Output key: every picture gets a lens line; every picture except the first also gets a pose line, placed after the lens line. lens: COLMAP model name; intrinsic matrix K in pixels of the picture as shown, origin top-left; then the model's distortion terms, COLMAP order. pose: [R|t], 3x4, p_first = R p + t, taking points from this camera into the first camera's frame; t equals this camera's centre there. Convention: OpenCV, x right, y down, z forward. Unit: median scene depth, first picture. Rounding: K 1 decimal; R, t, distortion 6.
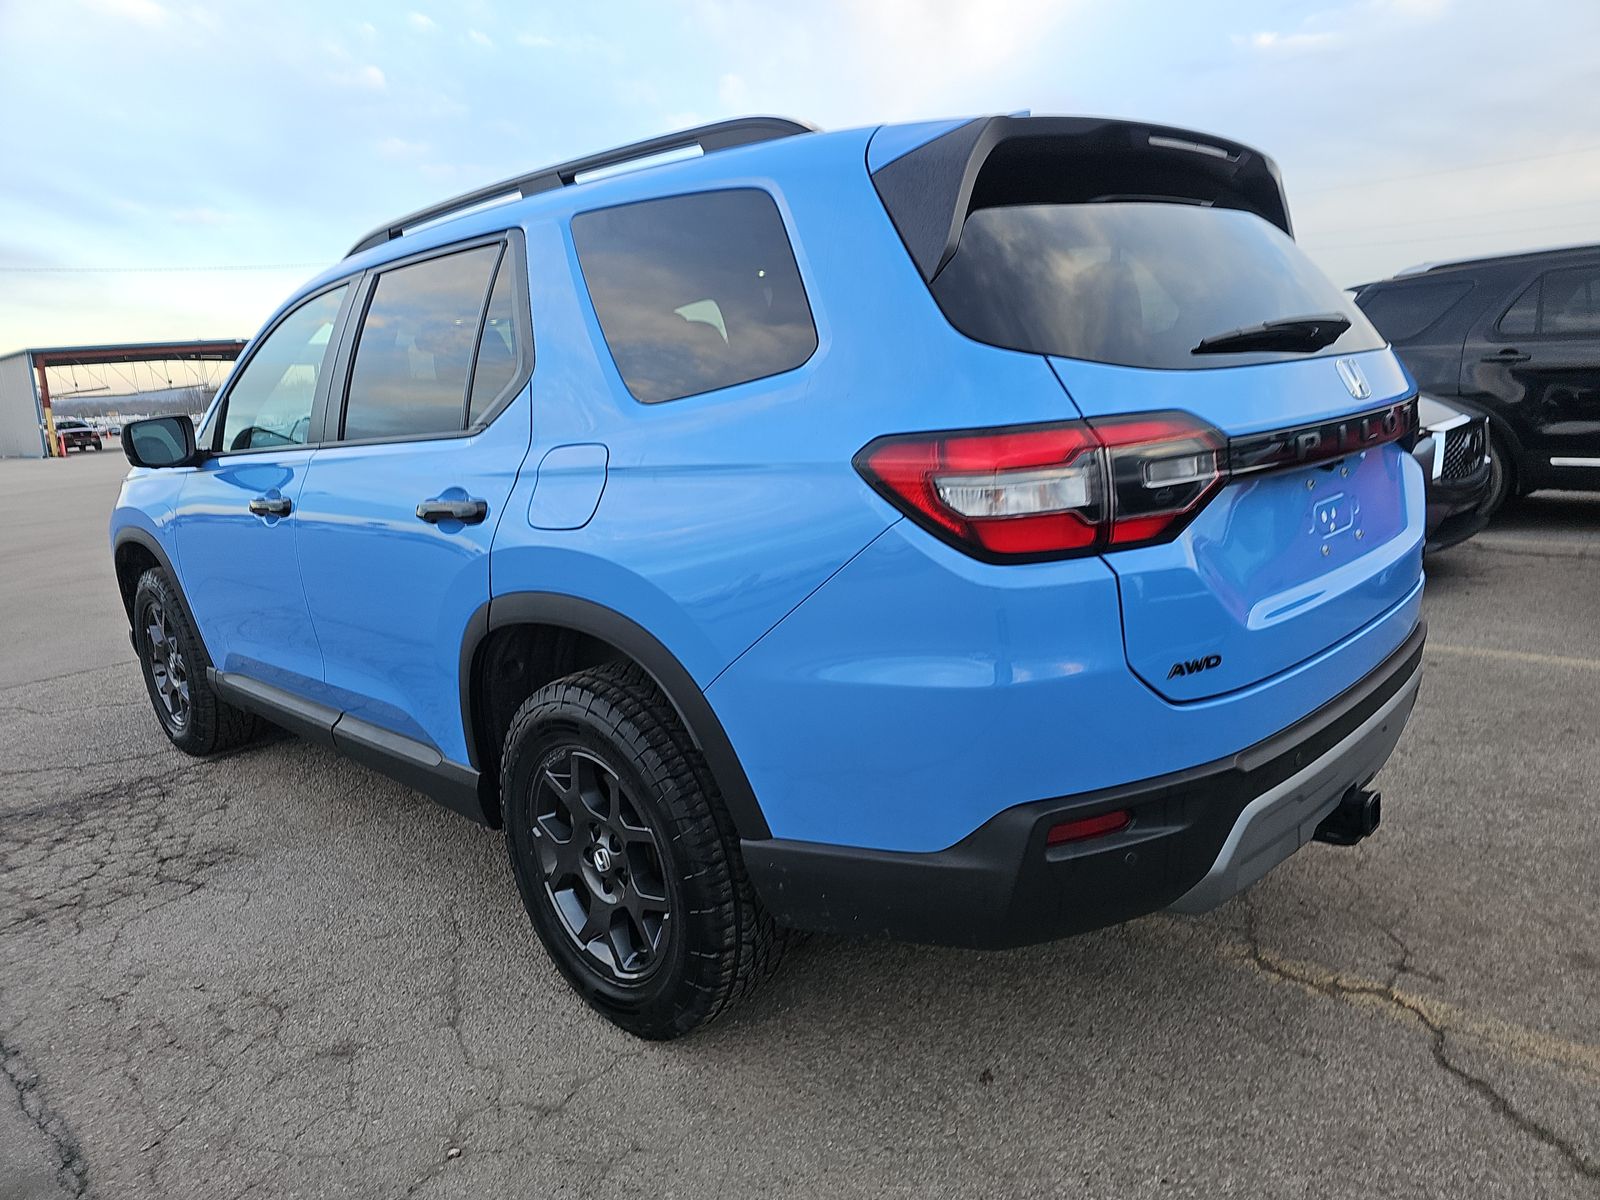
lens RADIAL K [[1086.0, 0, 800.0], [0, 1086.0, 600.0], [0, 0, 1]] dist [0.000961, -0.007187]
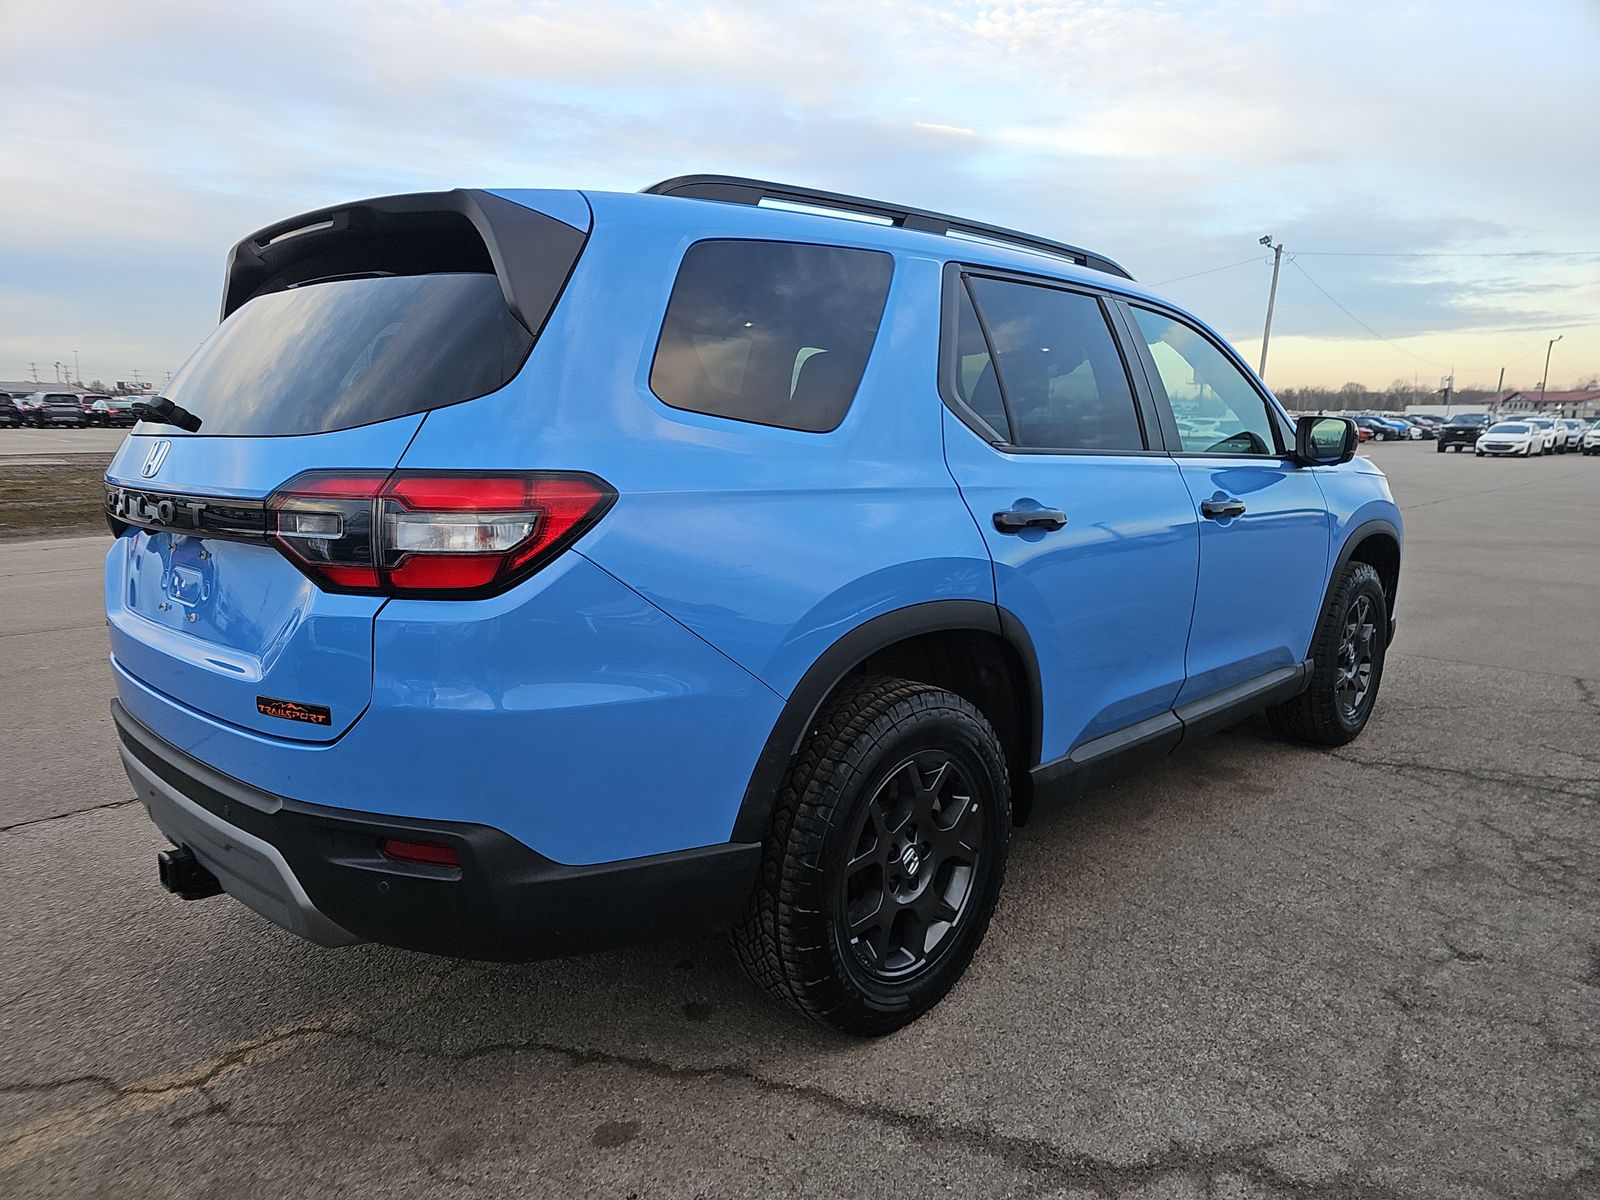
lens RADIAL K [[1098.5, 0, 798.7], [0, 1098.5, 632.0], [0, 0, 1]] dist [0.004225, 0.000135]
pose [[-0.036650, 0.260887, -0.964673, 1.518333], [-0.193350, 0.945230, 0.262974, -0.439504], [0.980445, 0.196157, 0.015800, 1.583257]]
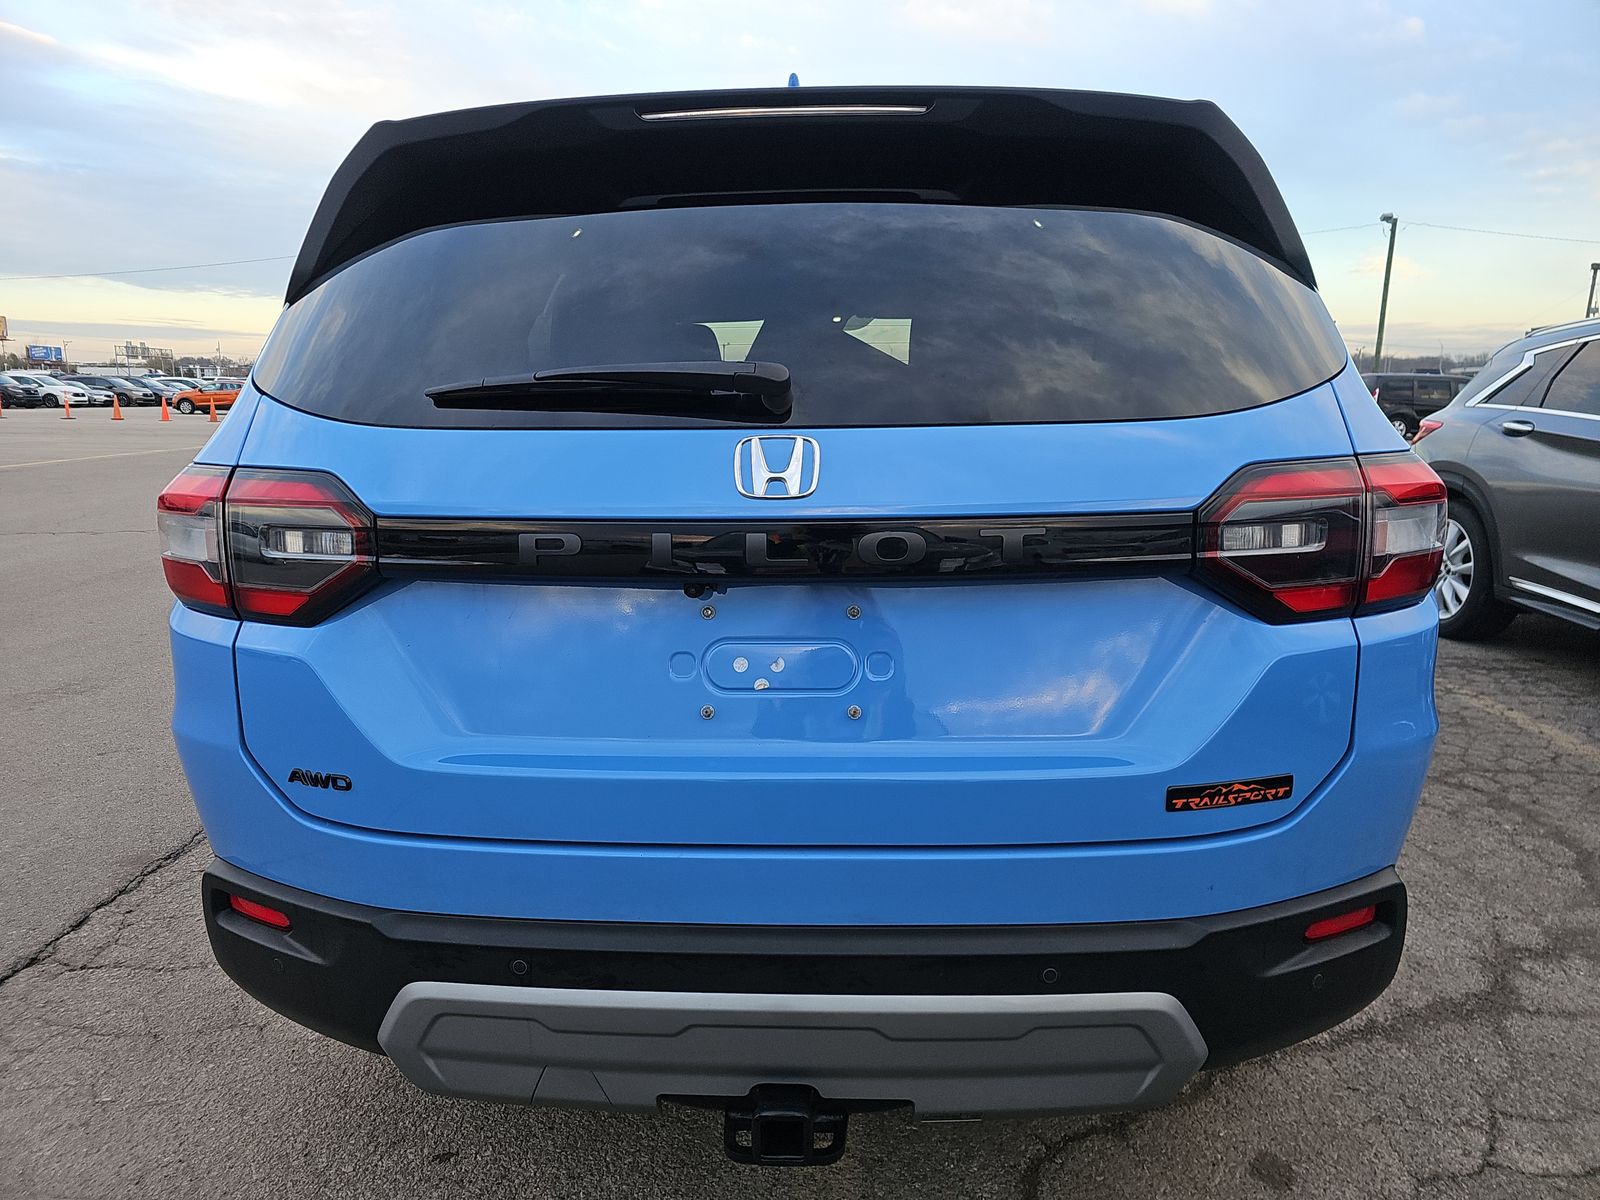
lens RADIAL K [[1086.0, 0, 800.0], [0, 1086.0, 600.0], [0, 0, 1]] dist [0.000961, -0.007187]
pose [[0.666013, 0.218531, -0.713212, 0.940157], [-0.199282, 0.973499, 0.112189, -0.192767], [0.718828, 0.067411, 0.691912, 0.543999]]
